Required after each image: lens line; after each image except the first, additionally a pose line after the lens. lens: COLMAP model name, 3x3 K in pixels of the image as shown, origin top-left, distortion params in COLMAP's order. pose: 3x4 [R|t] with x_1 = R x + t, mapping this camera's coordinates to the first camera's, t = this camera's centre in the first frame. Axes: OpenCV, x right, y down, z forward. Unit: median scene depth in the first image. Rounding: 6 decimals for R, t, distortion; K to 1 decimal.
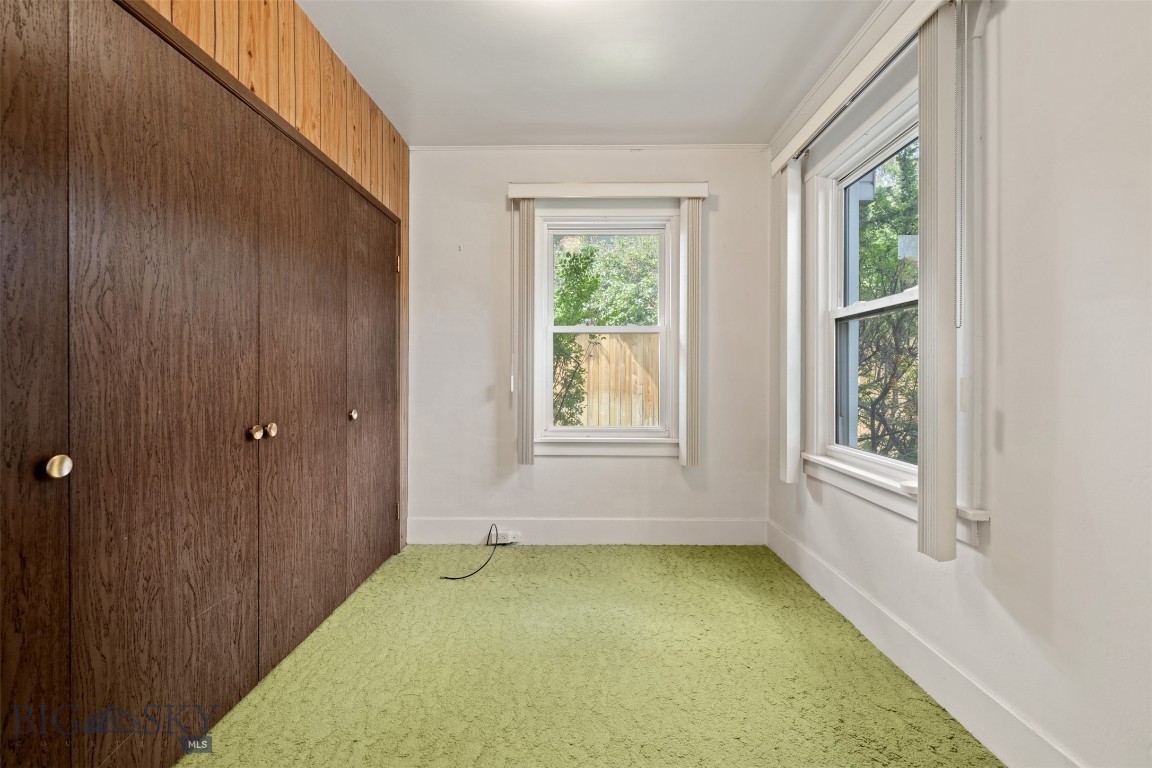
lens RADIAL K [[471.4, 0, 576.0], [0, 471.4, 384.0], [0, 0, 1]] dist [-0.000550, -0.000133]
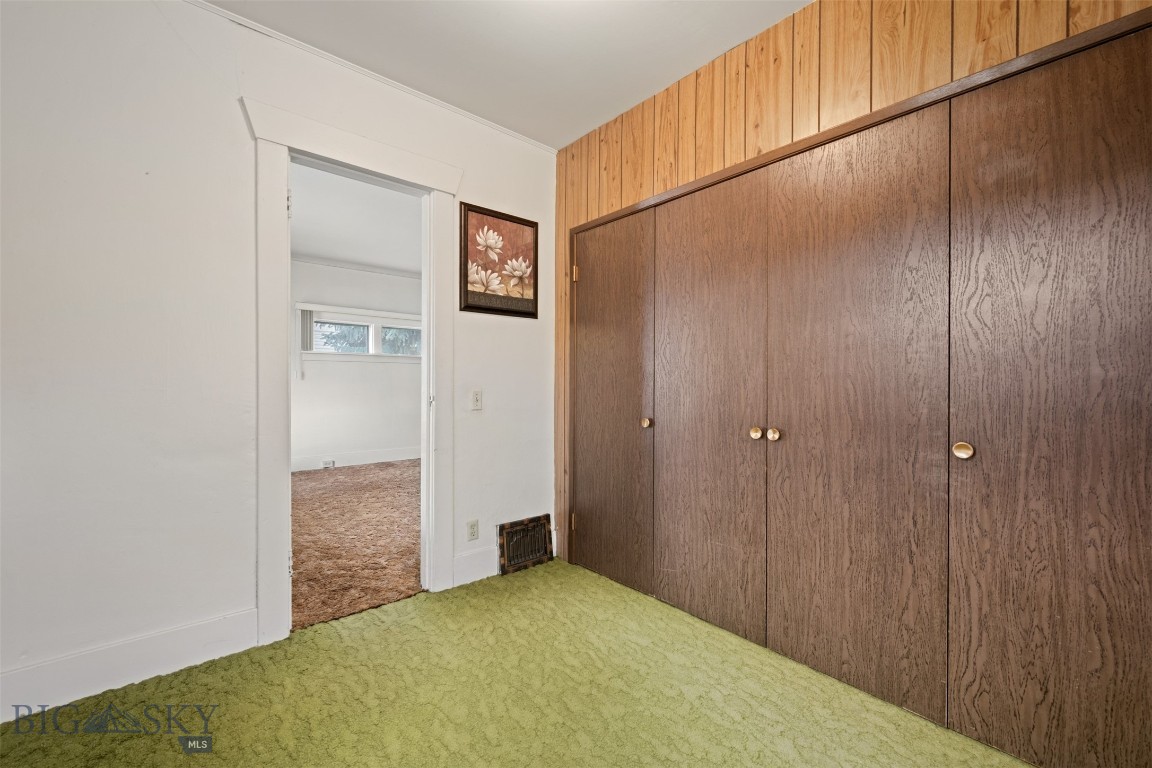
lens RADIAL K [[471.4, 0, 576.0], [0, 471.4, 384.0], [0, 0, 1]] dist [-0.000550, -0.000133]
pose [[-0.747086, 0.004921, -0.664709, 0.487669], [-0.013244, 0.999664, 0.022287, -0.046103], [0.664595, 0.025454, -0.746770, 1.626643]]
